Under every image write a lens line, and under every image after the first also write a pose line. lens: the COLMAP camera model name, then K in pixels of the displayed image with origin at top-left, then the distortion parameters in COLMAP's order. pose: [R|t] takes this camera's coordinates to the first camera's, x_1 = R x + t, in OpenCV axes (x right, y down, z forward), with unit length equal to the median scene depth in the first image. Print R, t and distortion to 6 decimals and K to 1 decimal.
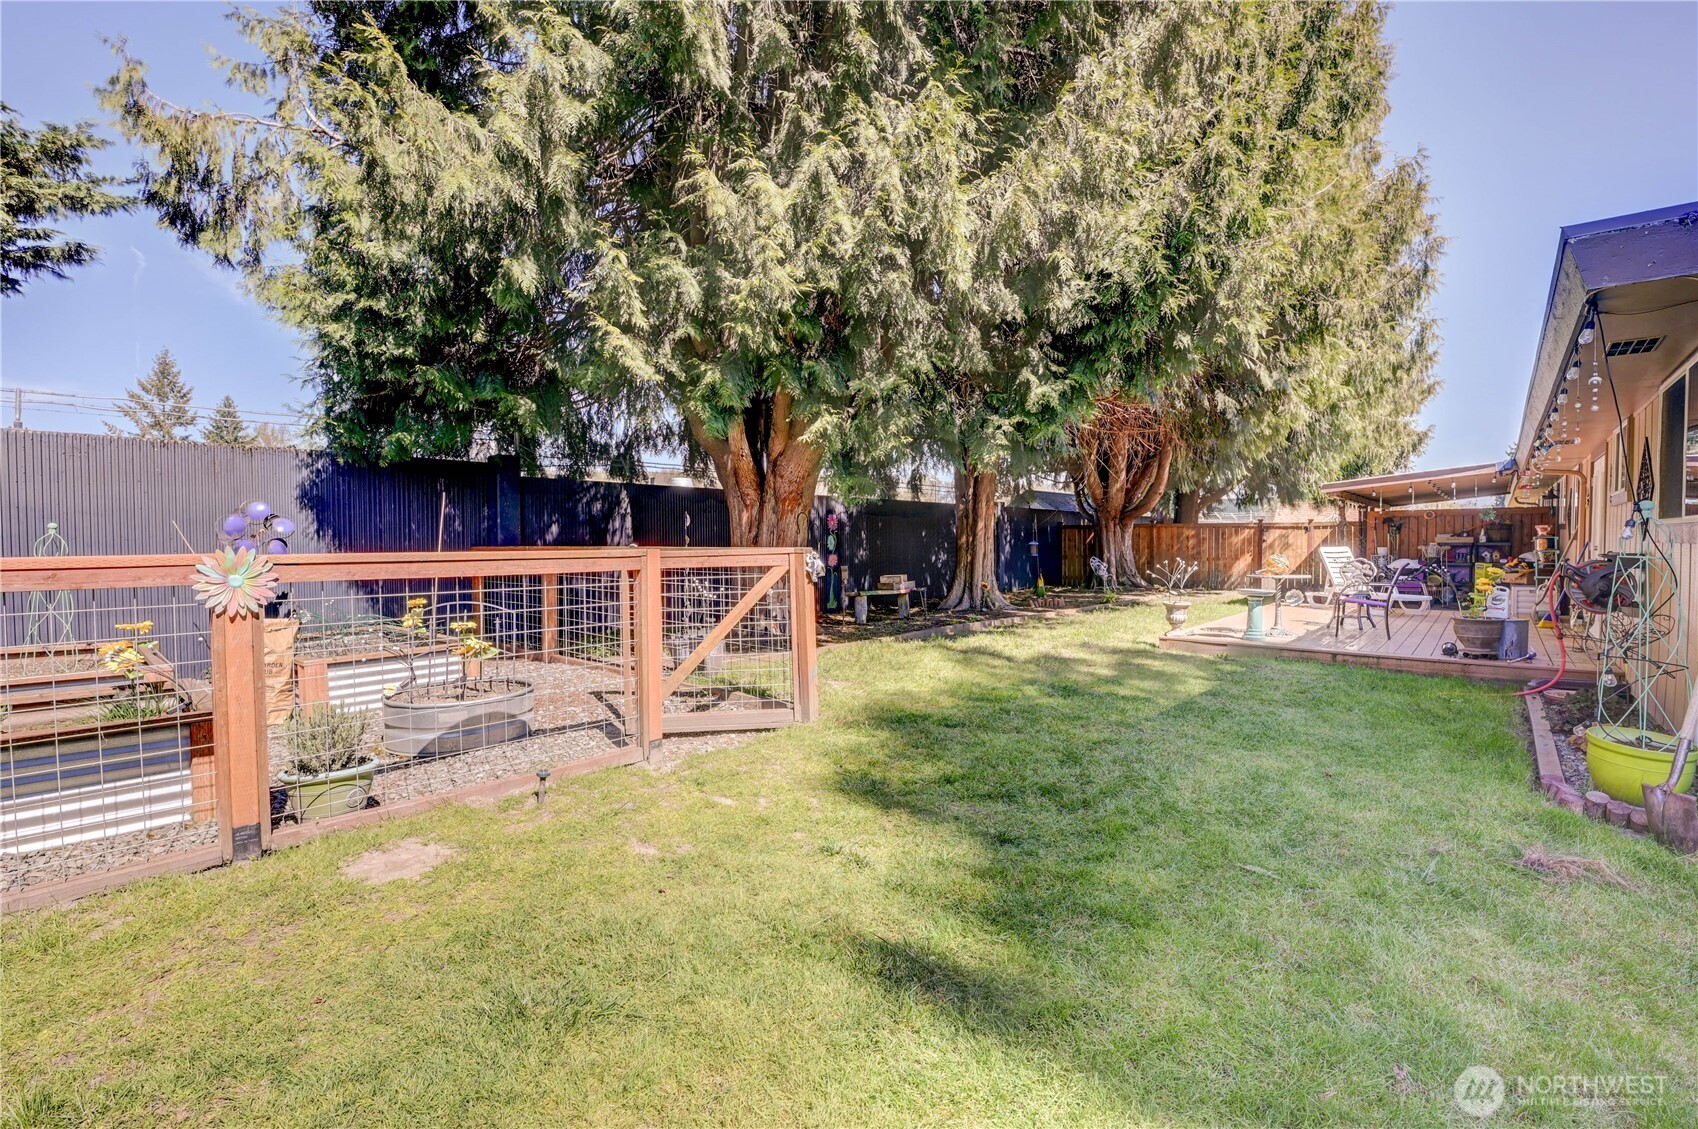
lens RADIAL K [[687.7, 0, 848.9], [0, 687.7, 563.9], [0, 0, 1]] dist [-0.022377, -0.000120]
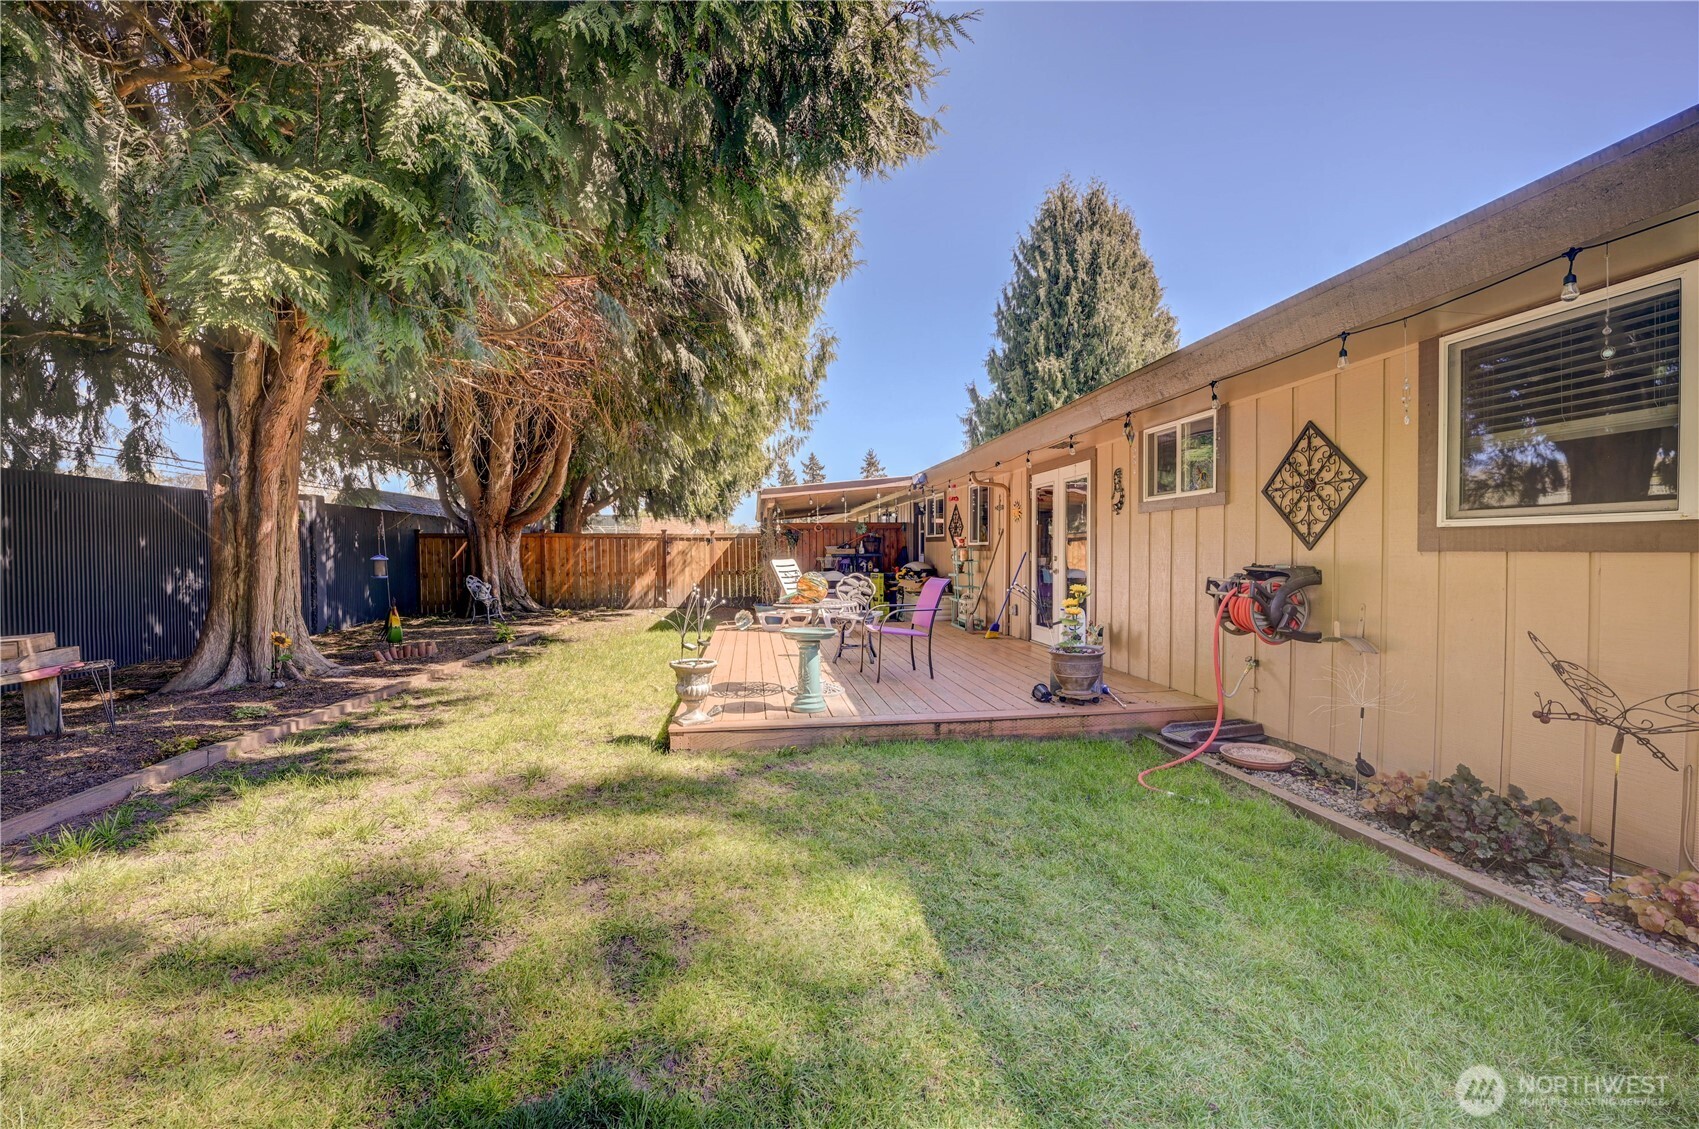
lens RADIAL K [[688.1, 0, 858.6], [0, 688.1, 568.5], [0, 0, 1]] dist [-0.022377, -0.000120]
pose [[0.632184, -0.019537, 0.774572, 0.067893], [0.029066, 0.999576, 0.001490, -0.009265], [-0.774273, 0.021572, 0.632484, 0.282580]]
